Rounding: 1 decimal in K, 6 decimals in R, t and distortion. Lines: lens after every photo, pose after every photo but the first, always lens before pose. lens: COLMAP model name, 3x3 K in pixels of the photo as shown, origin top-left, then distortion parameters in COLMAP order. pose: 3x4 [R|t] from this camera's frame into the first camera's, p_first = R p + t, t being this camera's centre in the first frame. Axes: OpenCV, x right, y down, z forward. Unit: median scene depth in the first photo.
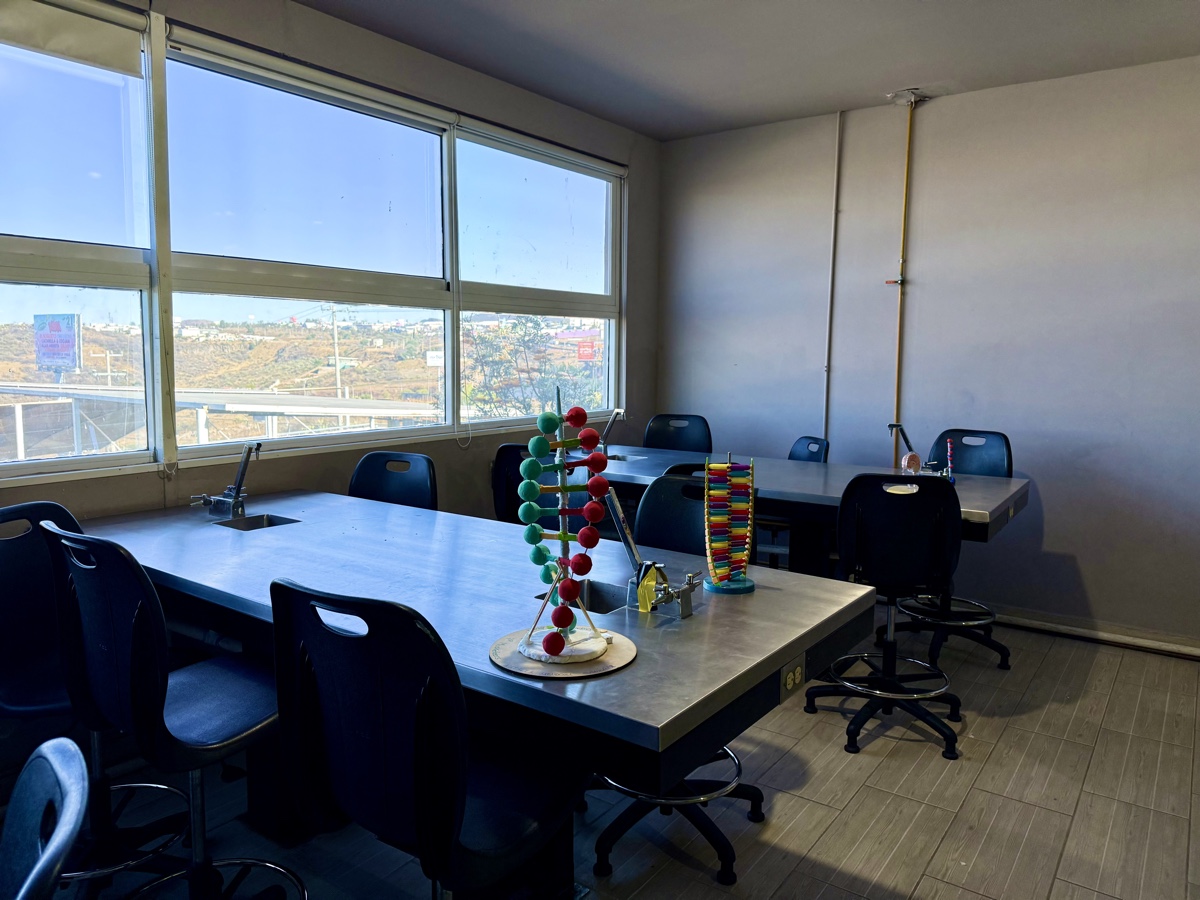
lens RADIAL K [[844.4, 0, 600.4], [0, 844.4, 442.4], [0, 0, 1]] dist [0.022585, -0.002653]
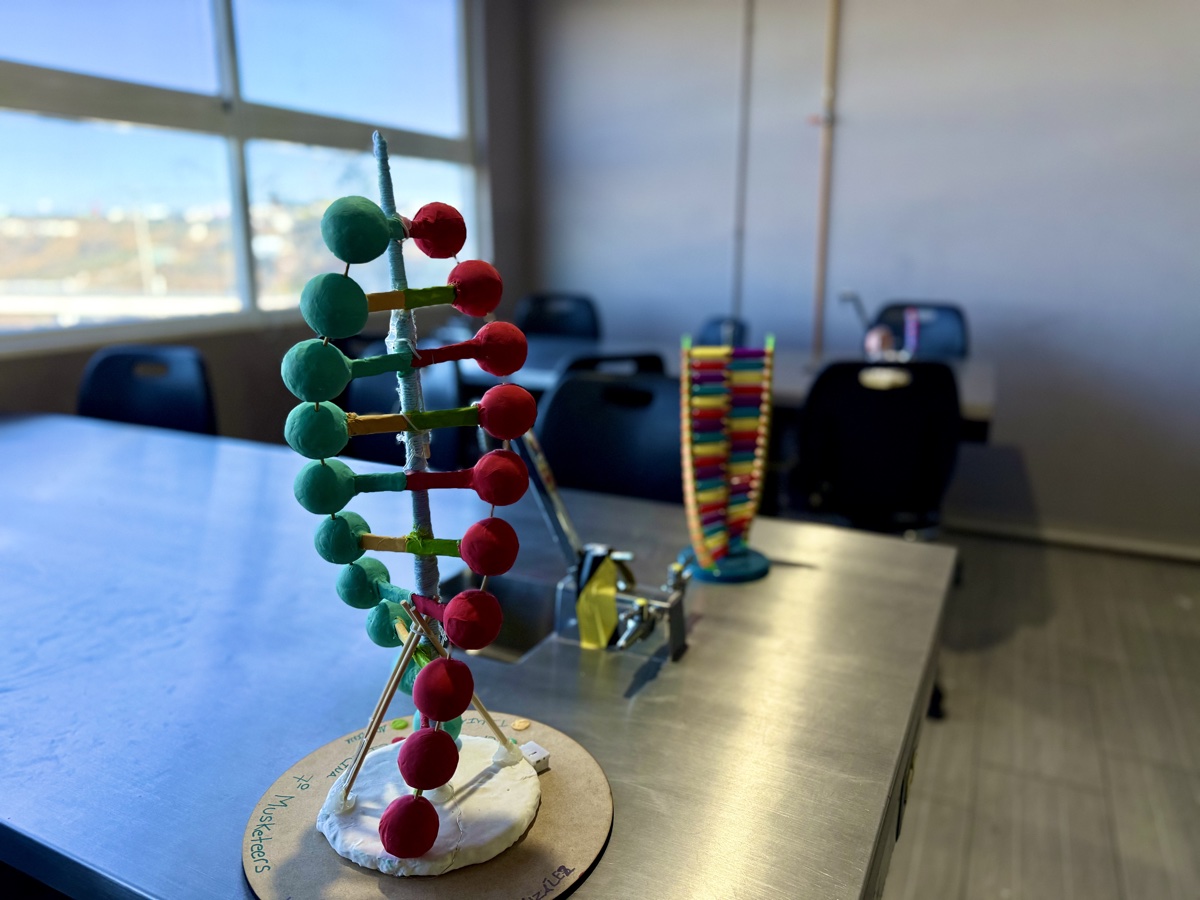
lens RADIAL K [[844.4, 0, 600.4], [0, 844.4, 442.4], [0, 0, 1]] dist [0.022585, -0.002653]
pose [[0.985265, -0.046279, 0.164653, -0.019282], [0.025279, 0.991526, 0.127425, 0.014599], [-0.169155, -0.121385, 0.978086, 0.482802]]
